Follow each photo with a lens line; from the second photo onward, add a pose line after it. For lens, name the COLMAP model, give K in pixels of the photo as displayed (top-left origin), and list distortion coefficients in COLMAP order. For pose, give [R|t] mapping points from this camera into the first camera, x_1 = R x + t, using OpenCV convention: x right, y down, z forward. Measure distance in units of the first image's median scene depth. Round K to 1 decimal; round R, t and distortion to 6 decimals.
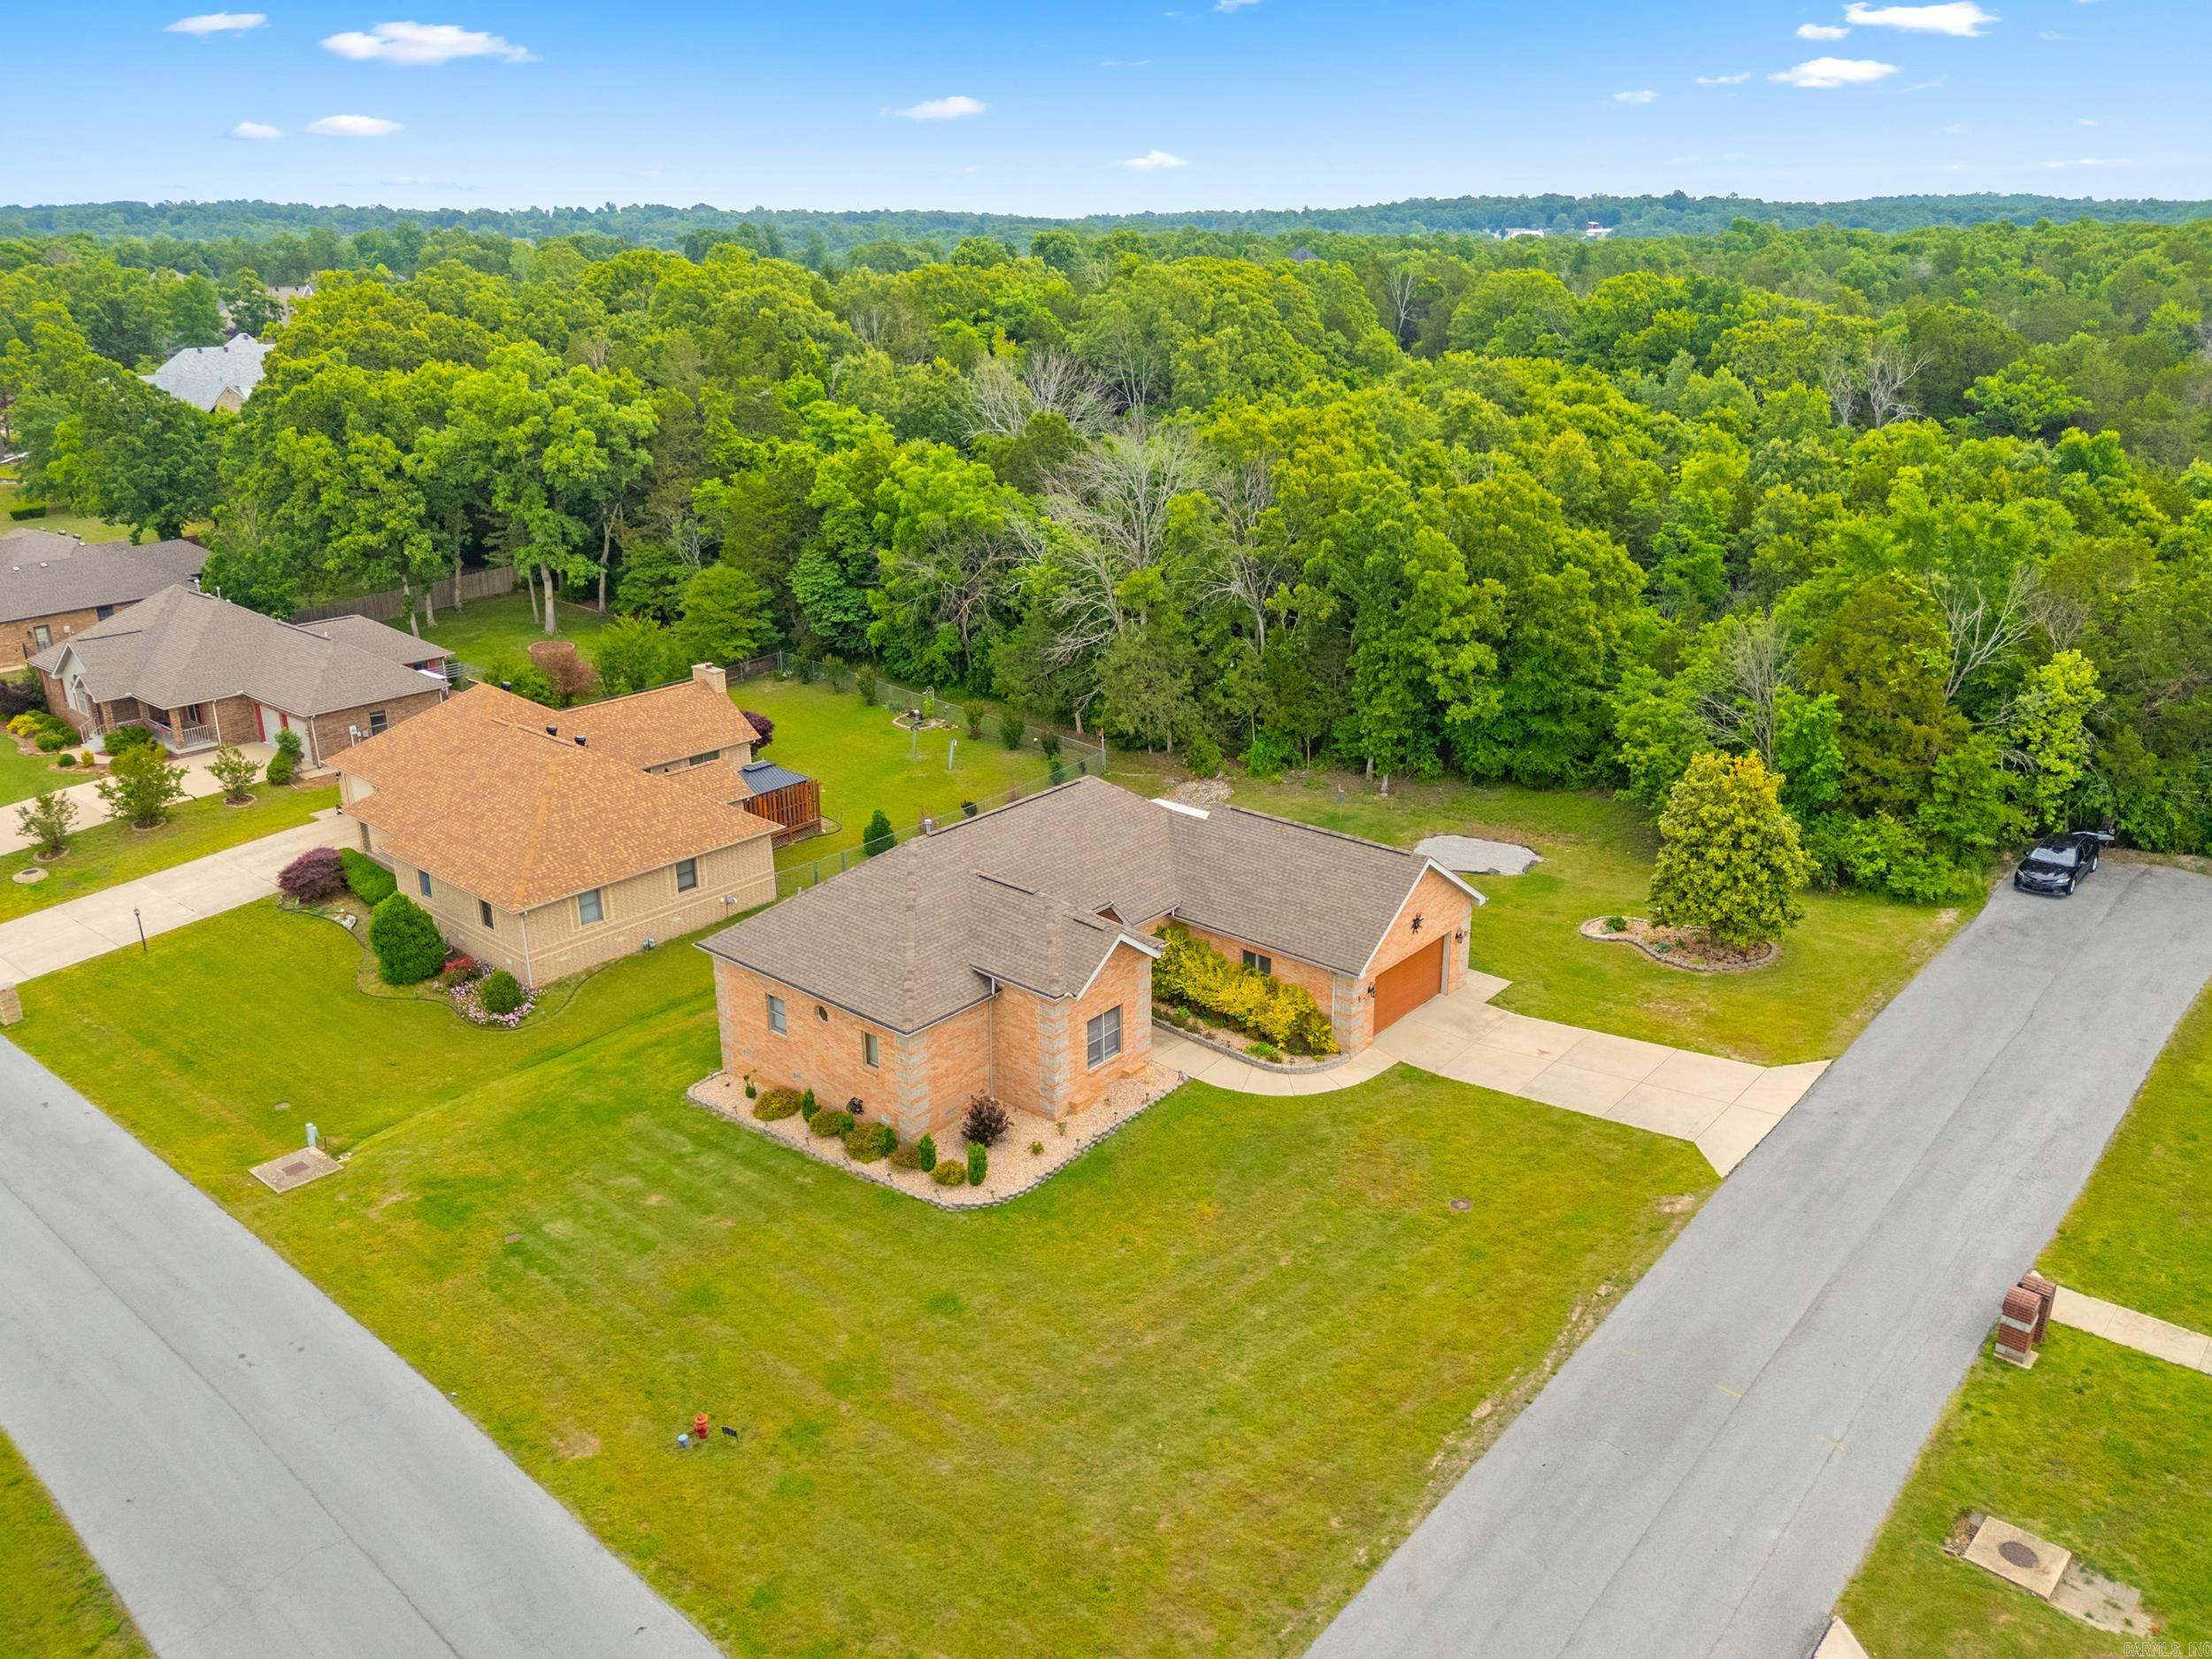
lens RADIAL K [[1621.9, 0, 1116.1], [0, 1621.9, 823.9], [0, 0, 1]] dist [0.065763, -0.055673]
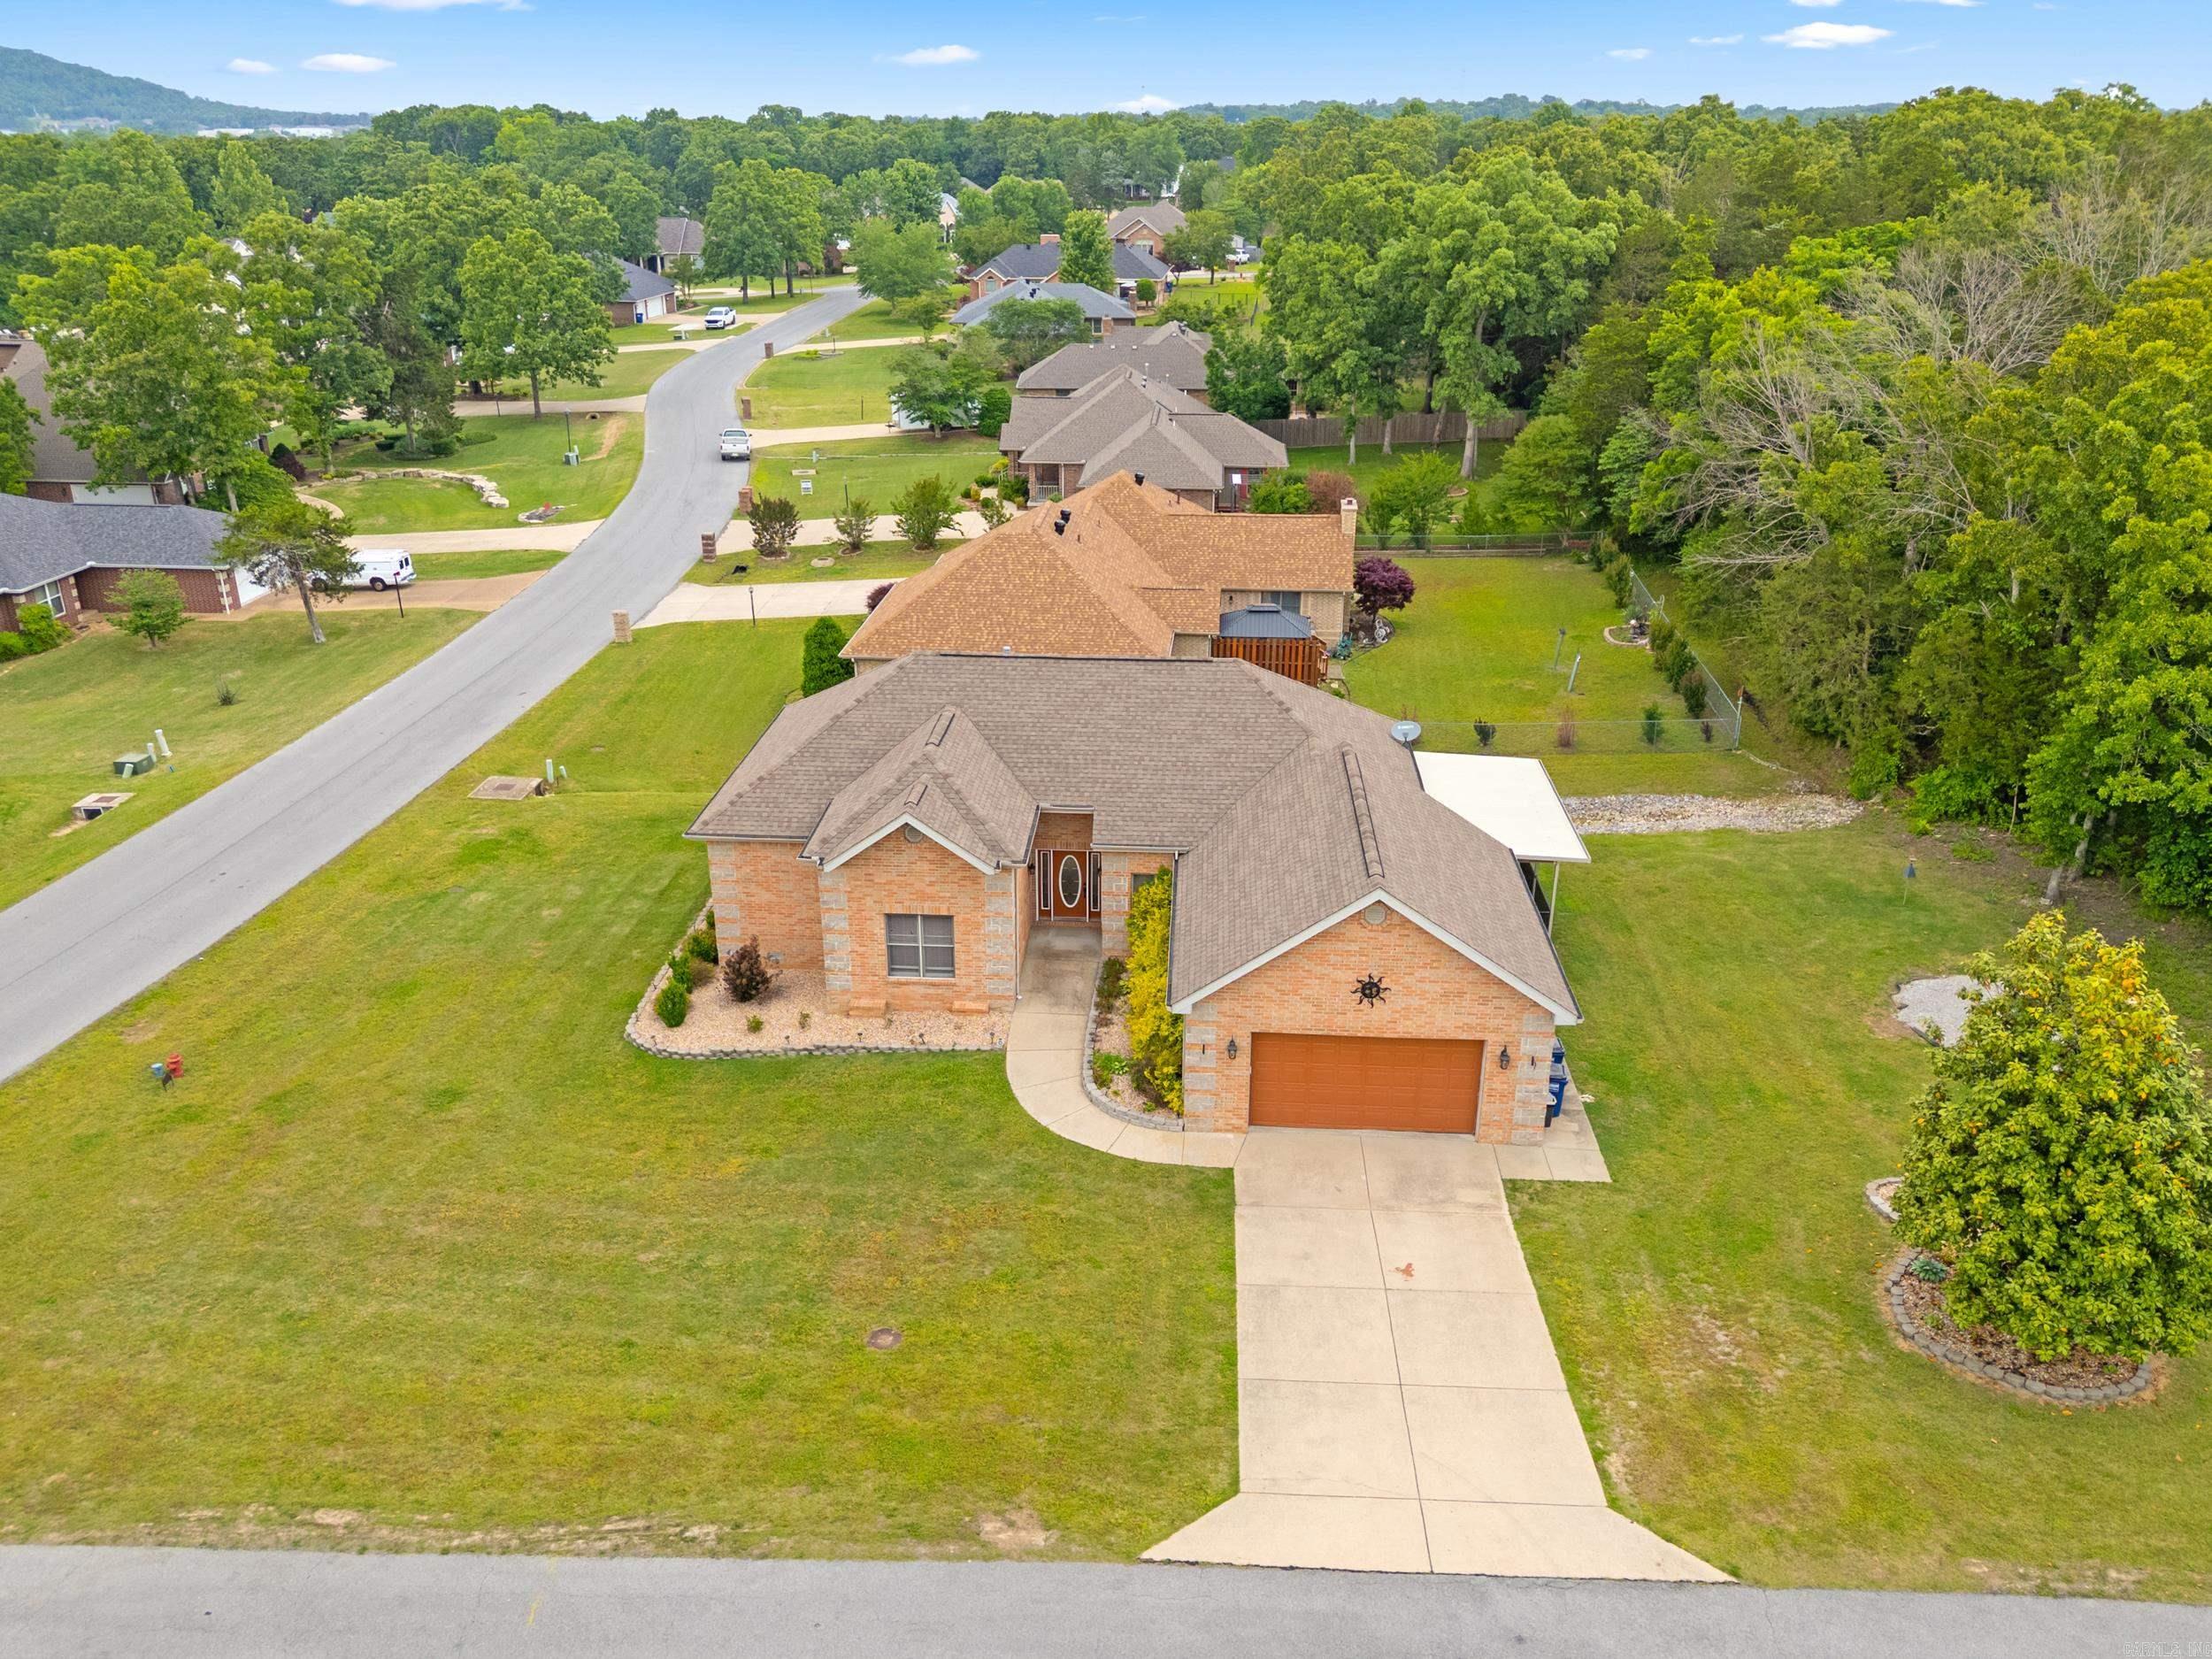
lens RADIAL K [[1655.9, 0, 1112.9], [0, 1655.9, 793.1], [0, 0, 1]] dist [0.057547, -0.034825]
pose [[0.612259, 0.303328, -0.730158, 0.652333], [-0.281641, 0.946577, 0.157070, -0.093297], [0.738795, 0.109475, 0.664980, 0.587022]]
